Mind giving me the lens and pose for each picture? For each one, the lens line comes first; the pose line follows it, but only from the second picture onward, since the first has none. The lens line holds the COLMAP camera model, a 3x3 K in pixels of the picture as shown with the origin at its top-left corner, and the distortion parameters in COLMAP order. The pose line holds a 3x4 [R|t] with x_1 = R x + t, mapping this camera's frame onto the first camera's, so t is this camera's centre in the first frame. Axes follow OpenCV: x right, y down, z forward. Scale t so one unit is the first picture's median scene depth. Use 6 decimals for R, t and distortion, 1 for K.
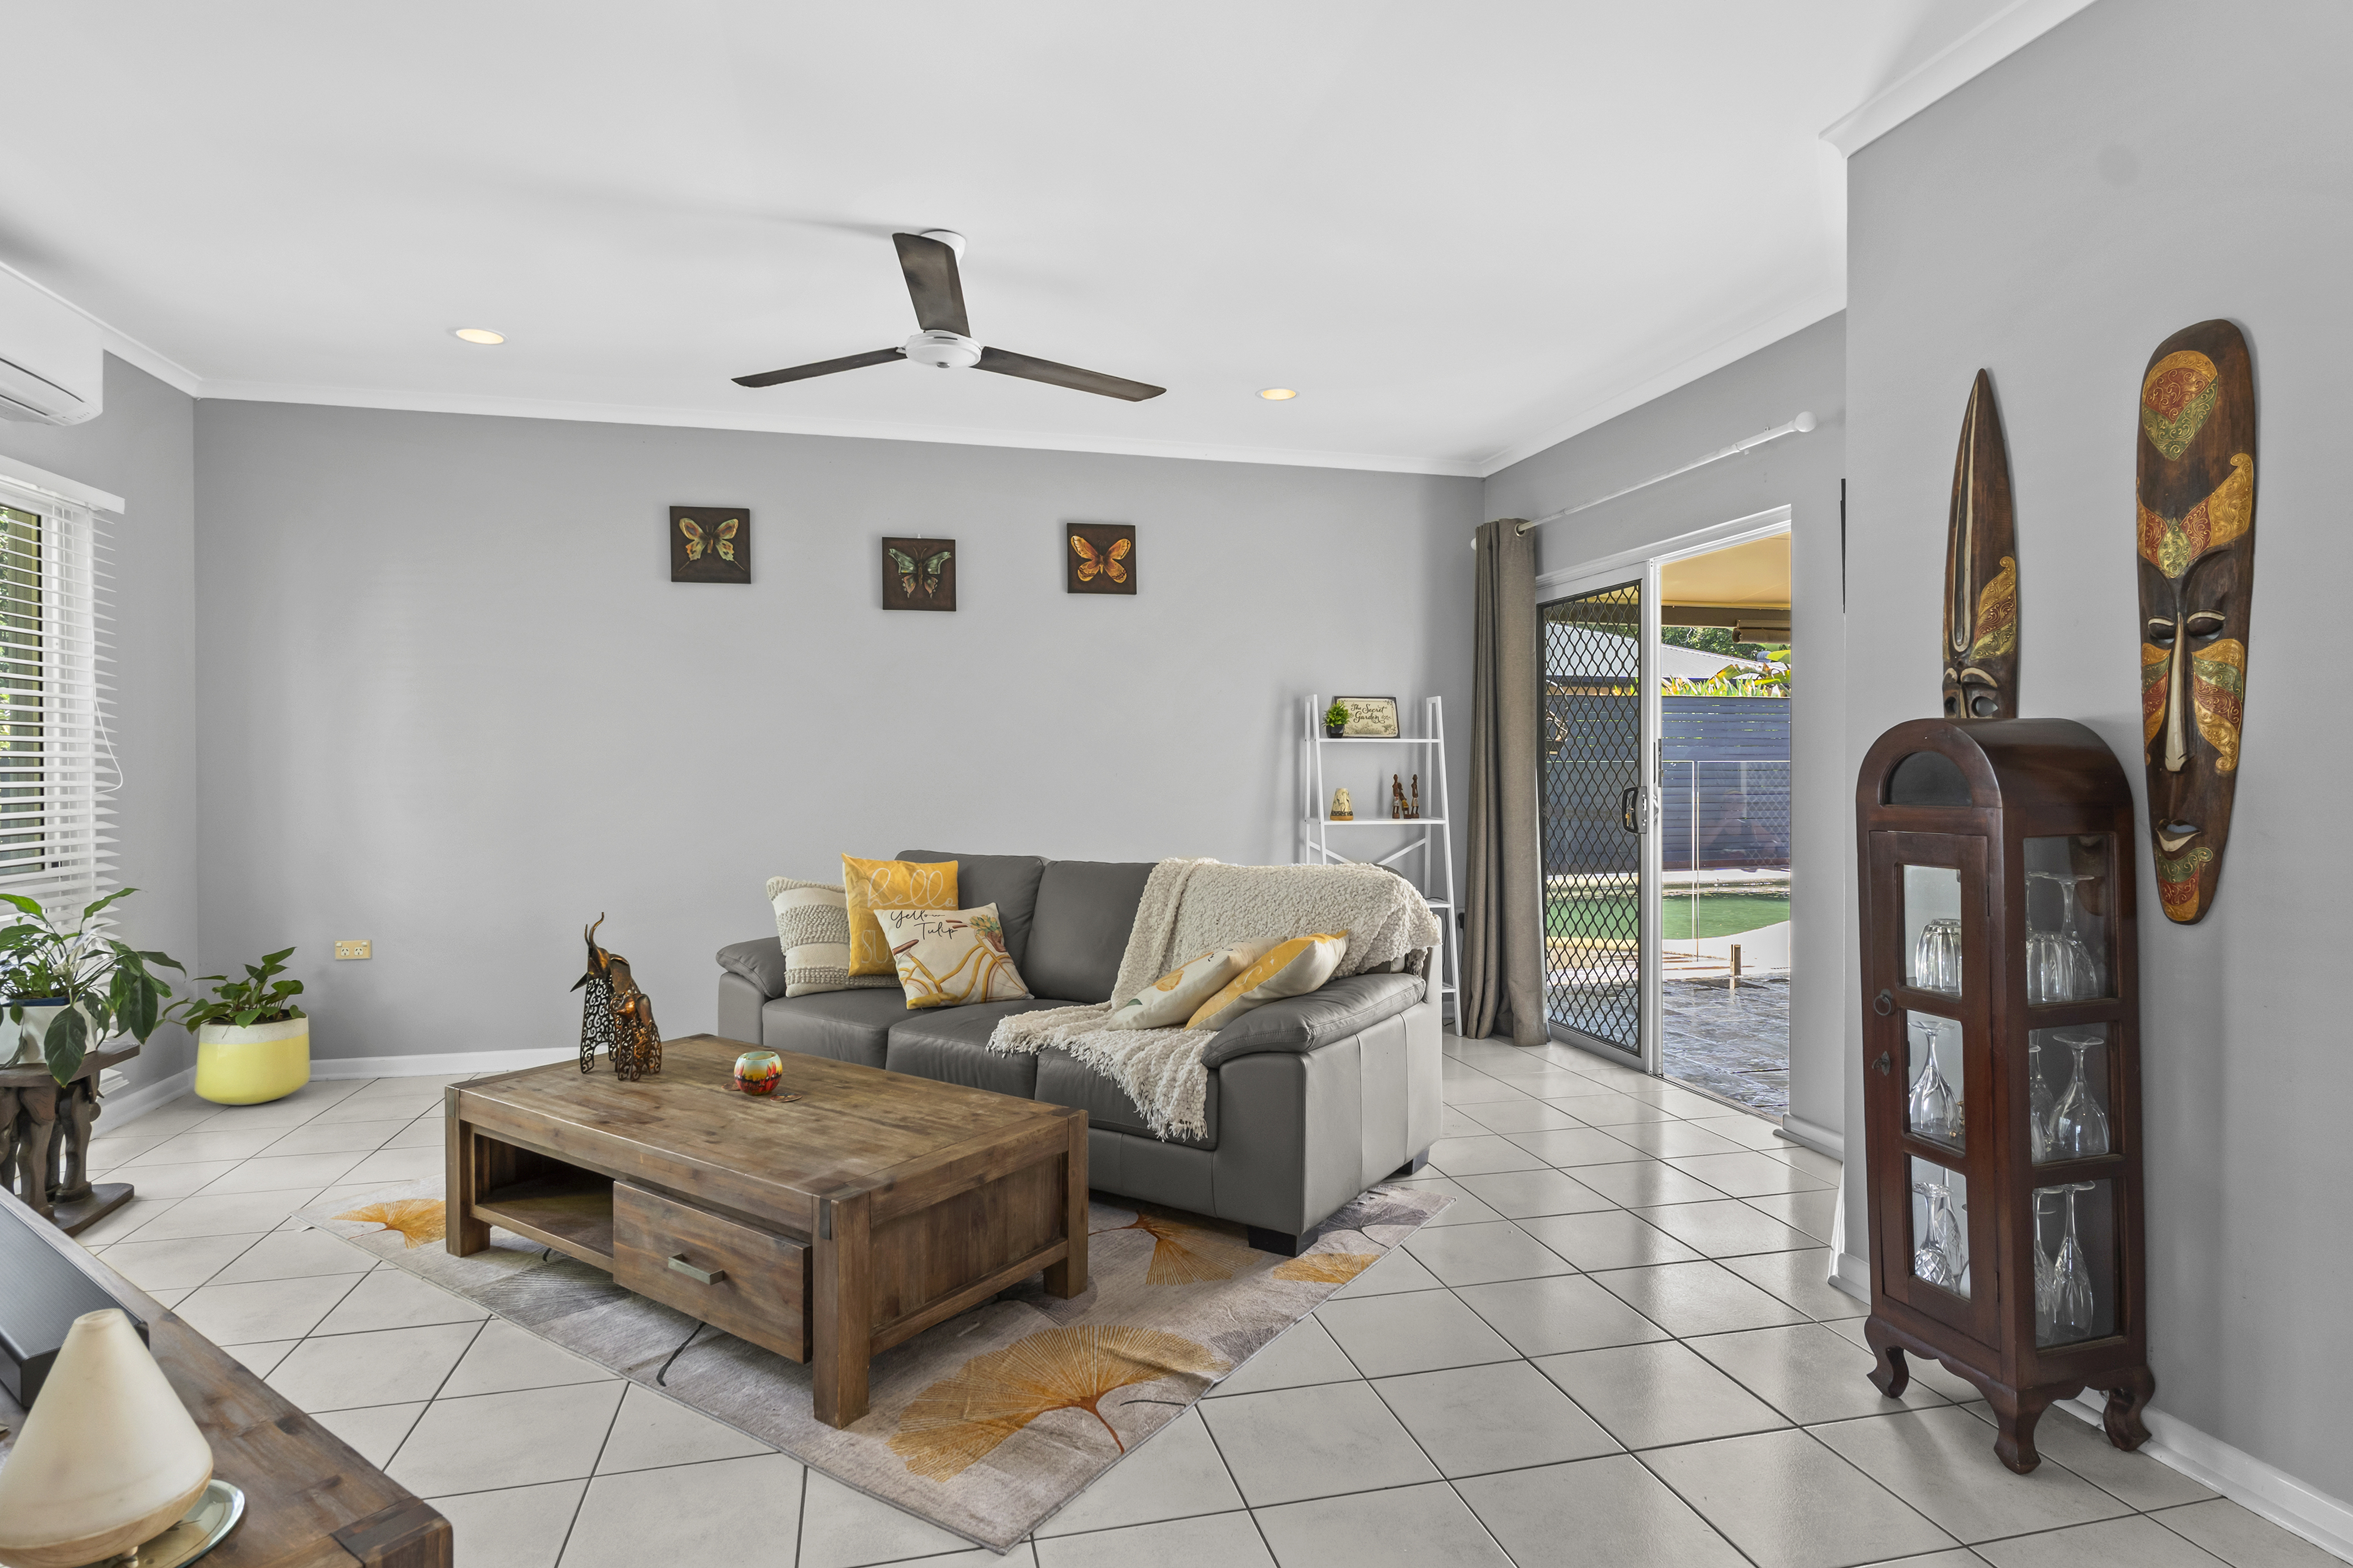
lens RADIAL K [[1209.4, 0, 1175.6], [0, 1209.4, 779.7], [0, 0, 1]] dist [-0.003417, 0.000593]
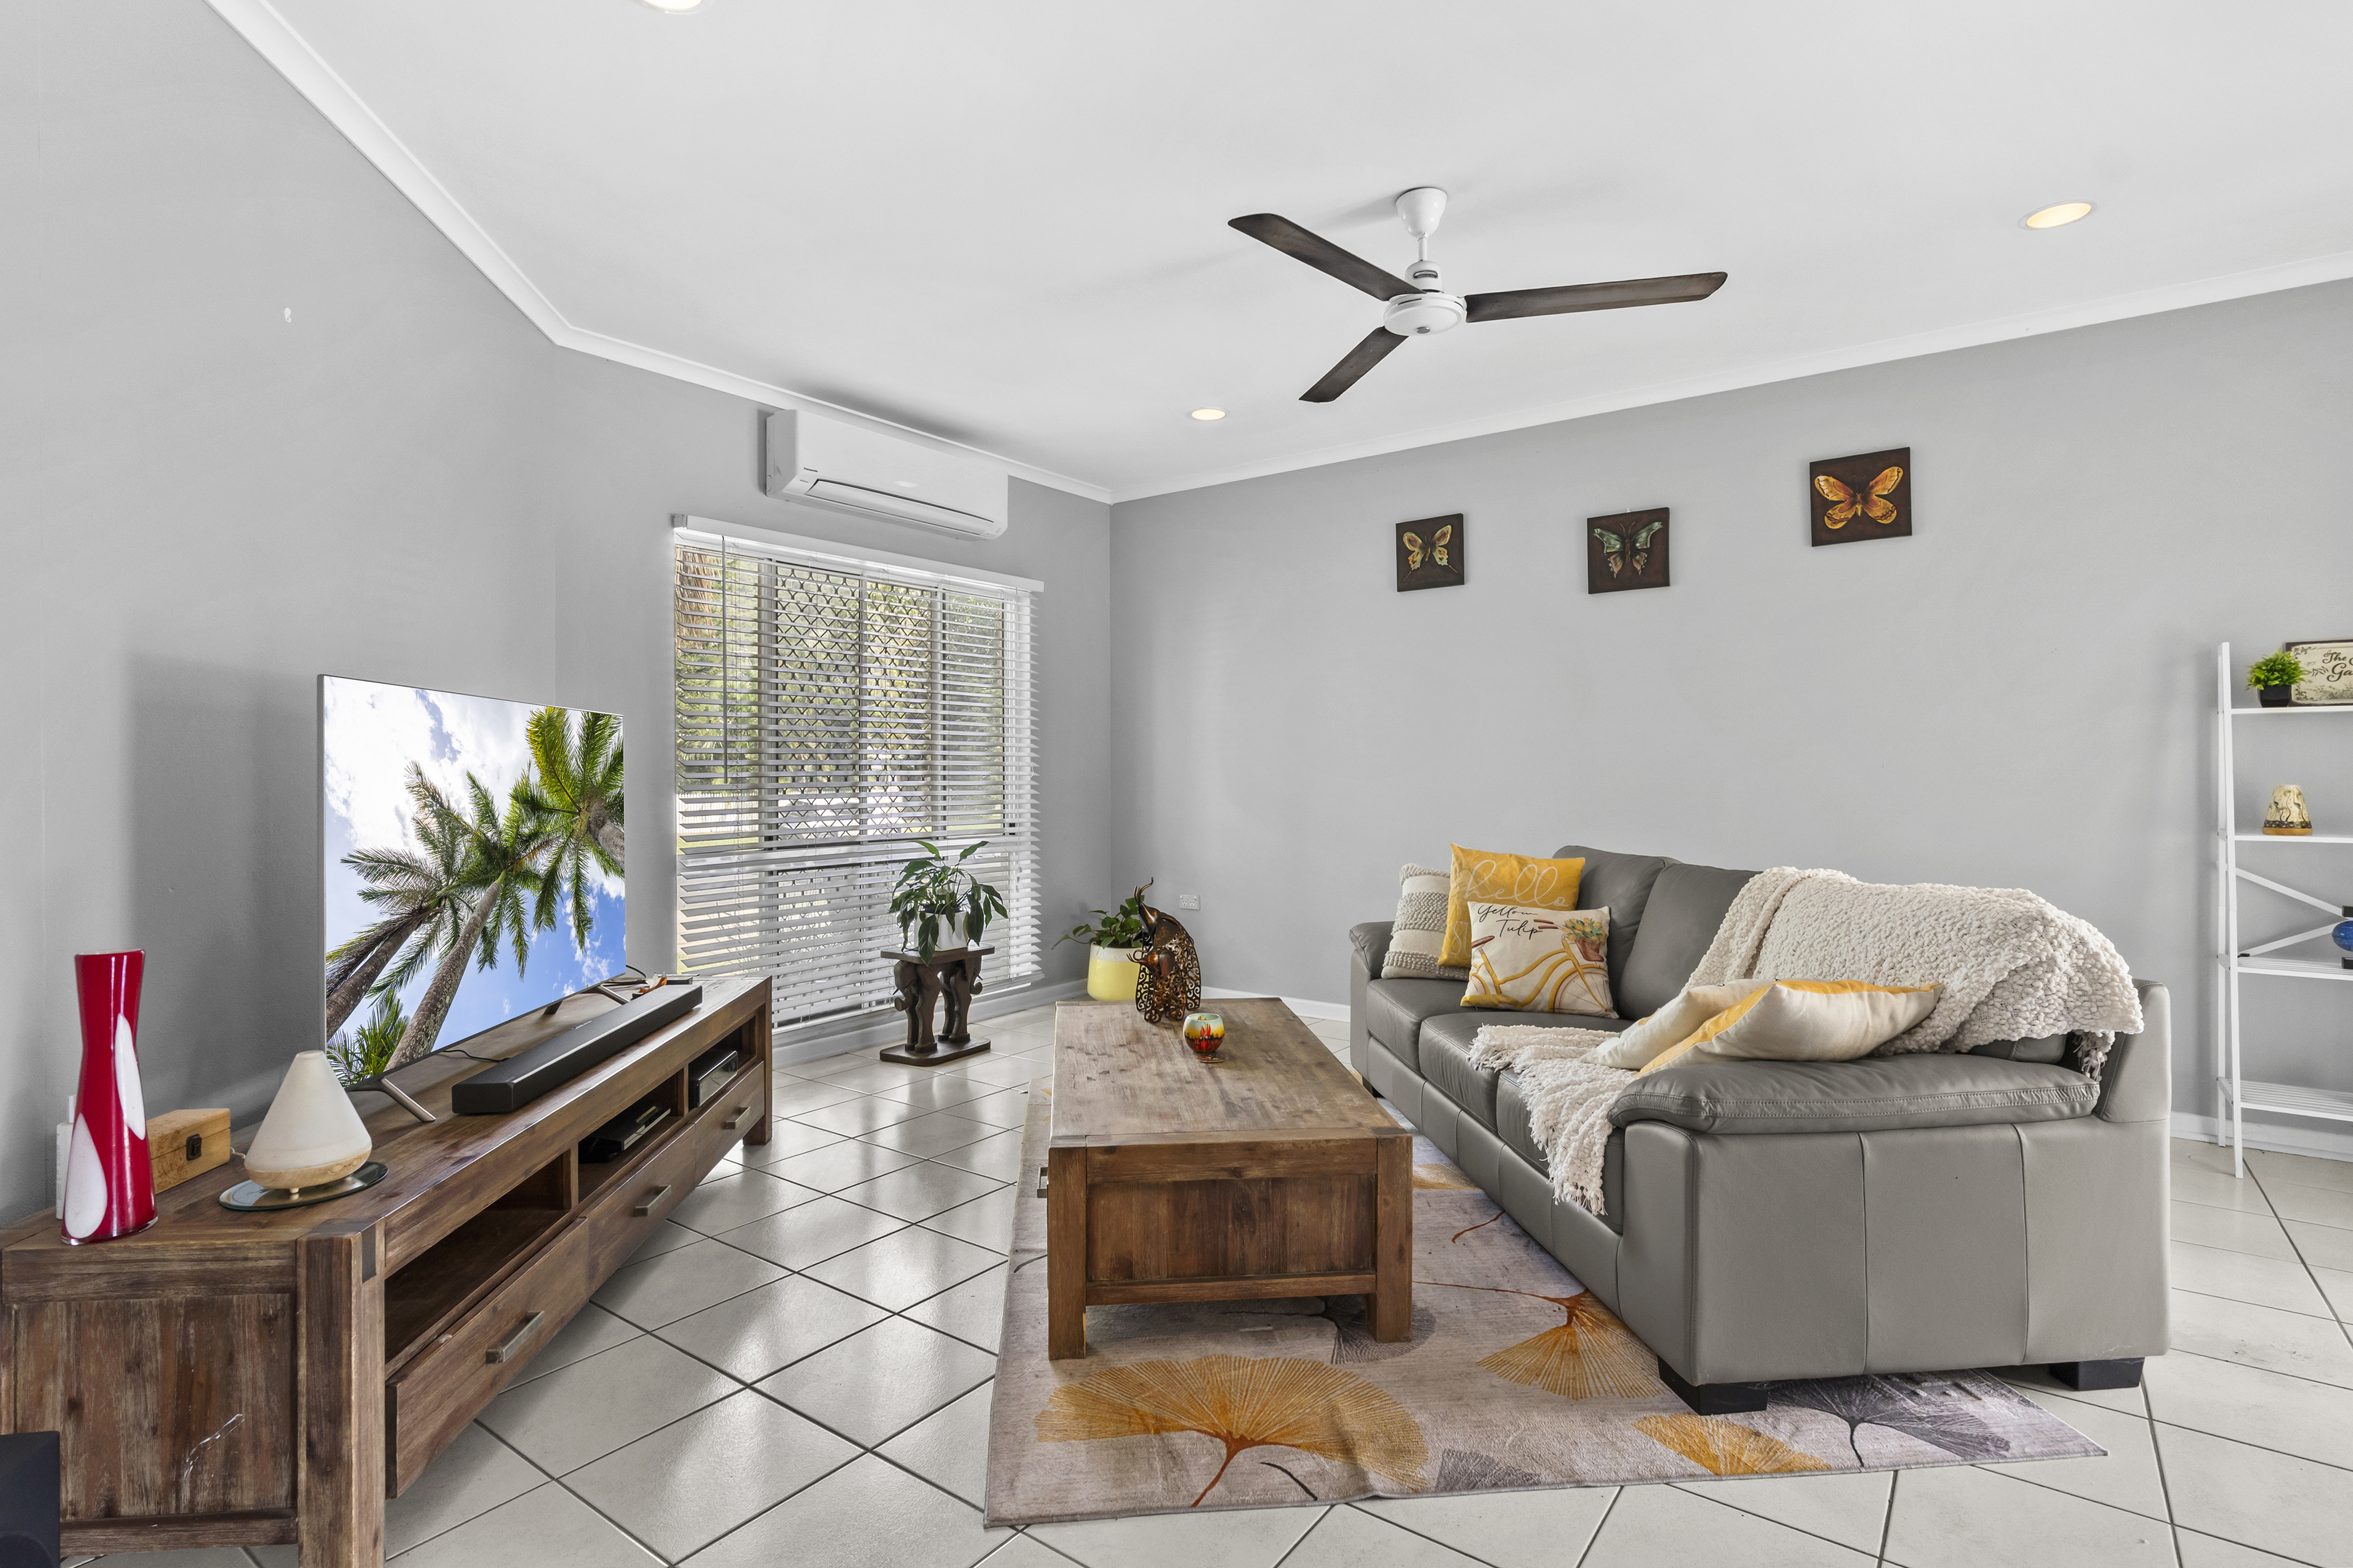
lens RADIAL K [[1130.3, 0, 1159.2], [0, 1130.3, 768.6], [0, 0, 1]] dist [0.002885, 0.001300]
pose [[0.647893, -0.004290, -0.761720, 0.291996], [-0.005926, 0.999925, -0.010672, 0.011842], [0.761709, 0.011428, 0.647819, 0.220665]]
